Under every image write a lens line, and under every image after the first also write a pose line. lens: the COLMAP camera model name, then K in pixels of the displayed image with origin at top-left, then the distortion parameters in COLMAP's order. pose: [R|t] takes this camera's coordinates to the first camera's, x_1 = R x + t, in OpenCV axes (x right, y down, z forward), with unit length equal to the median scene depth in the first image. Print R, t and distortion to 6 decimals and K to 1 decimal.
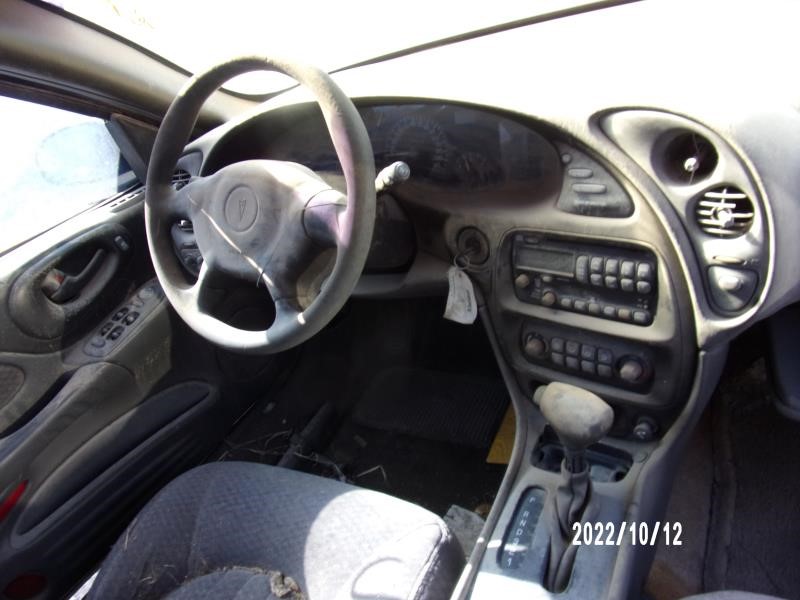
lens RADIAL K [[561.9, 0, 398.6], [0, 561.9, 302.3], [0, 0, 1]] dist [-0.010359, -0.003077]
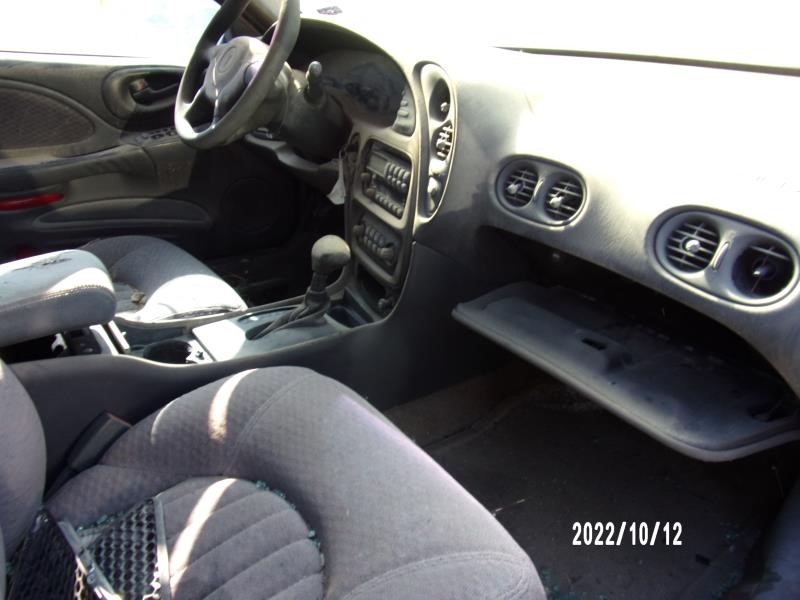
lens RADIAL K [[561.9, 0, 402.1], [0, 561.9, 299.1], [0, 0, 1]] dist [-0.010359, -0.003077]
pose [[0.861313, 0.445001, -0.245181, 0.806160], [-0.463948, 0.885576, -0.022521, 0.228975], [0.207105, 0.133149, 0.969216, -0.311003]]
